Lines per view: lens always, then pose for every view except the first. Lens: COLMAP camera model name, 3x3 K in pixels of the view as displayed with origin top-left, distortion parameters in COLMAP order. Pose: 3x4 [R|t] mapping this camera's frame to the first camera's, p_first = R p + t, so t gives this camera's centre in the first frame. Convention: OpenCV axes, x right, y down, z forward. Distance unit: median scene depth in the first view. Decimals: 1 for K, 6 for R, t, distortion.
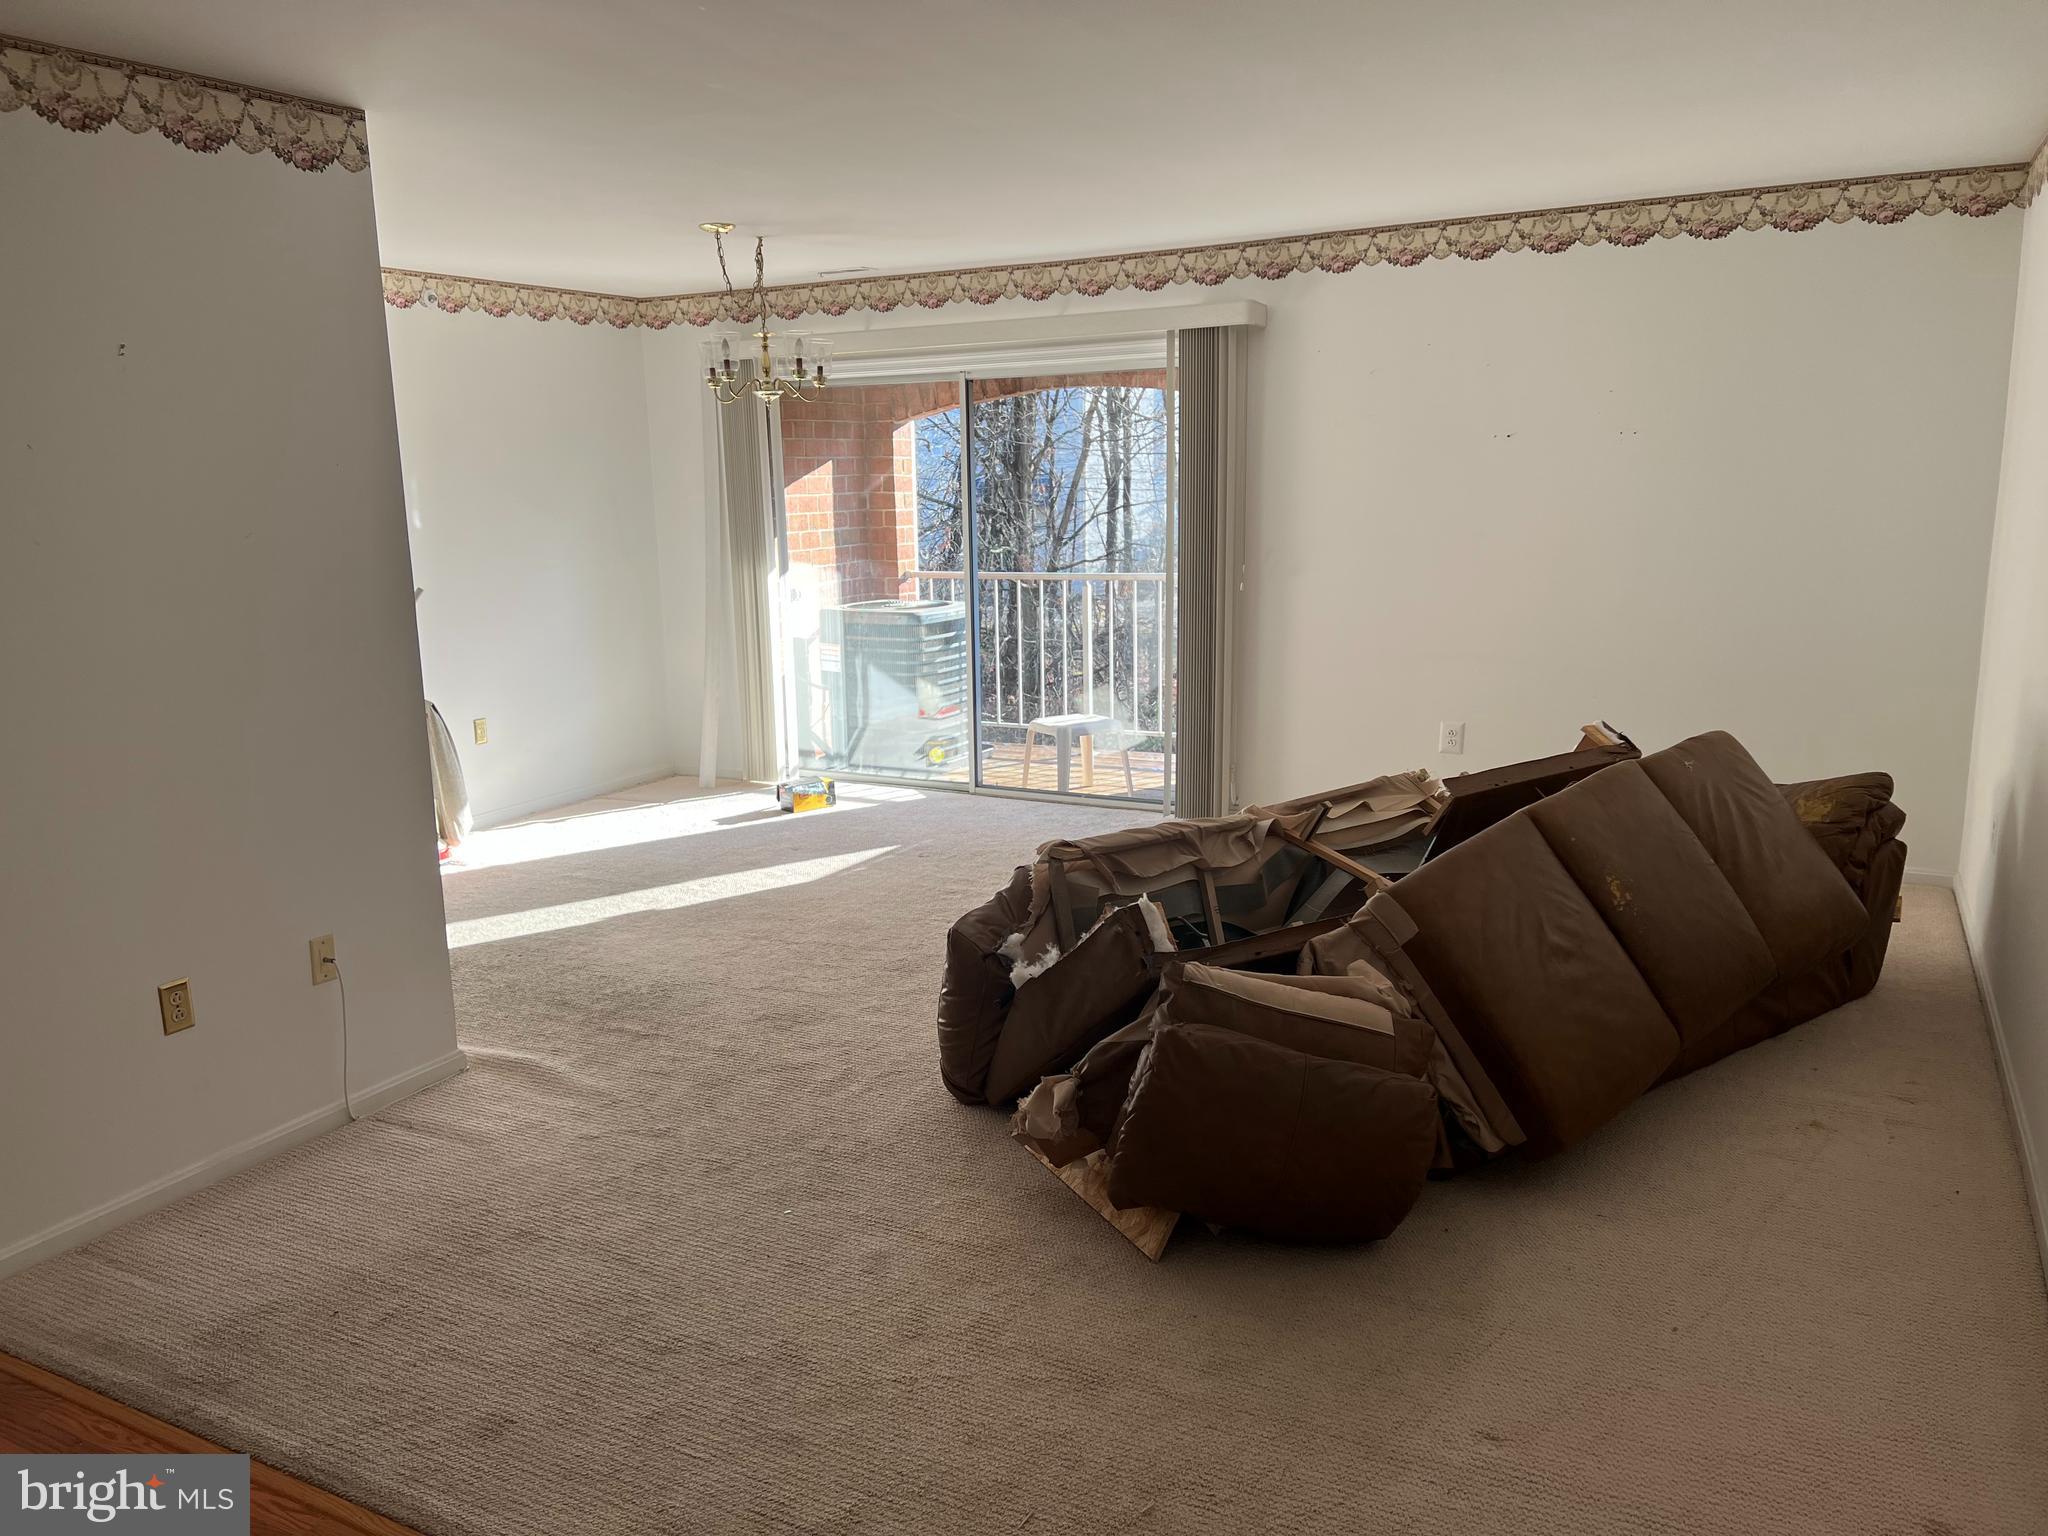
lens RADIAL K [[1533.7, 0, 1024.9], [0, 1533.7, 768.0], [0, 0, 1]] dist [0.040929, -0.045620]
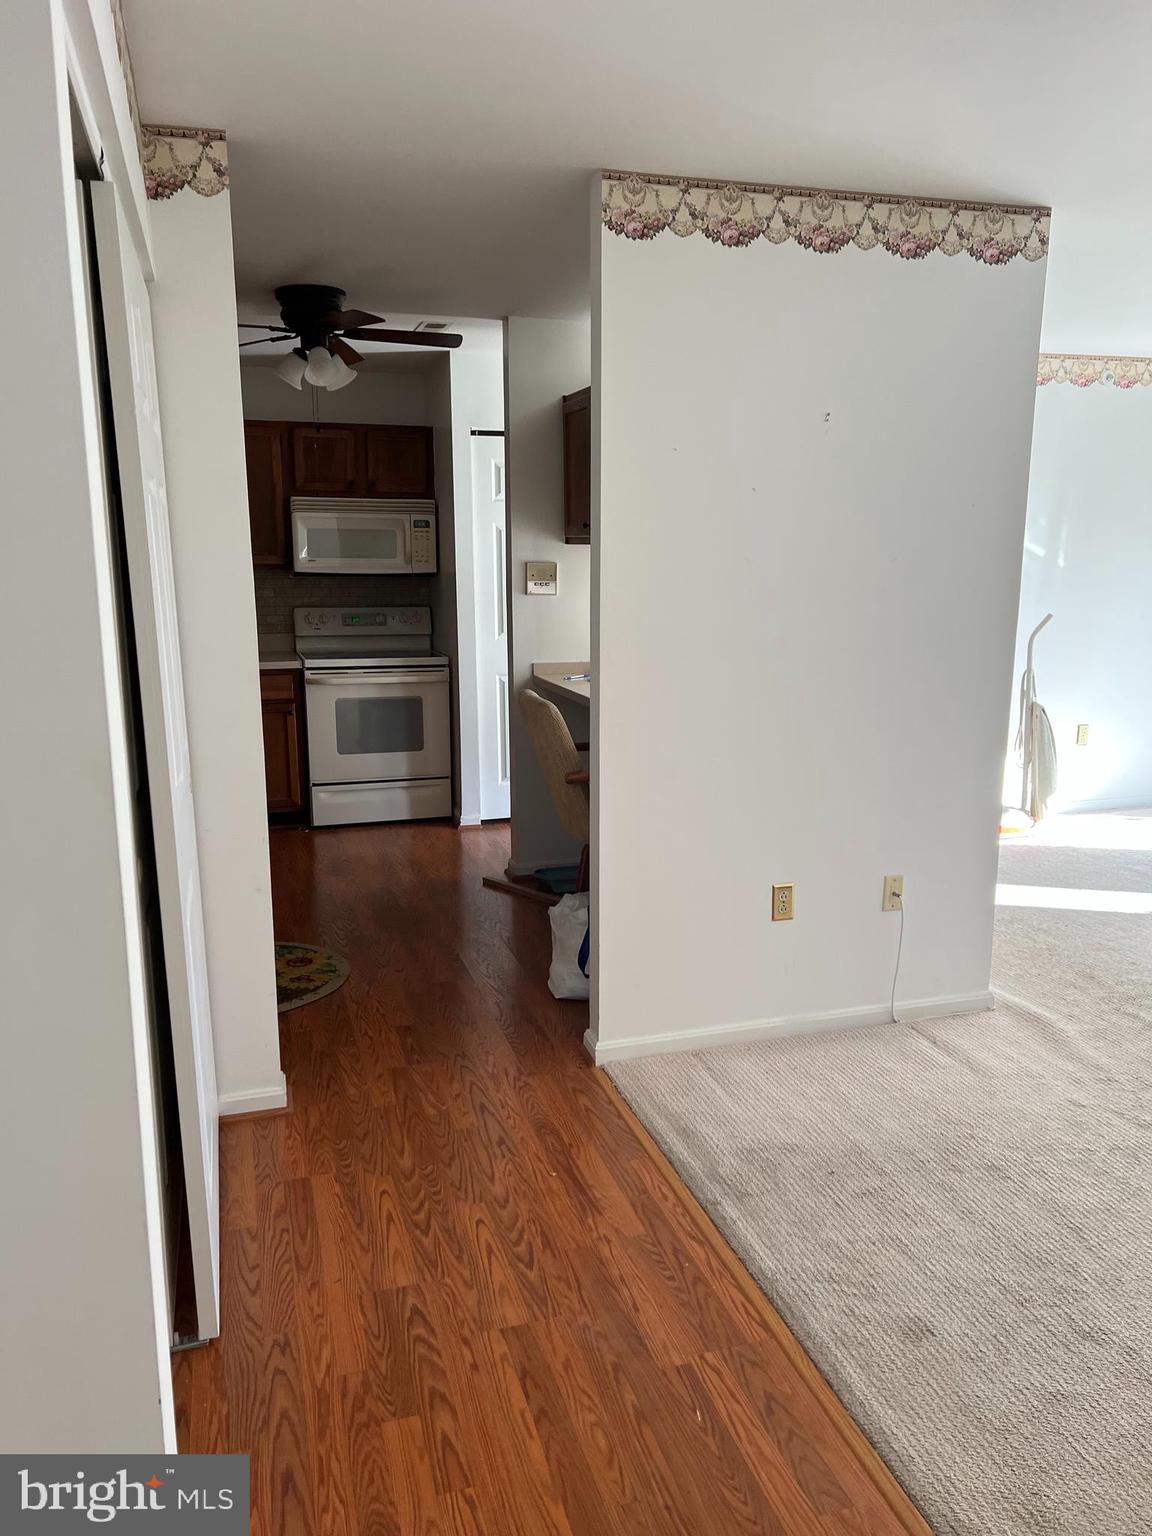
lens RADIAL K [[1150.3, 0, 572.7], [0, 1150.3, 771.2], [0, 0, 1]] dist [0.040929, -0.045620]
pose [[0.700708, 0.158000, -0.695733, 0.008240], [-0.148293, 0.986126, 0.074594, -0.007164], [0.697867, 0.050904, 0.714417, 0.129312]]
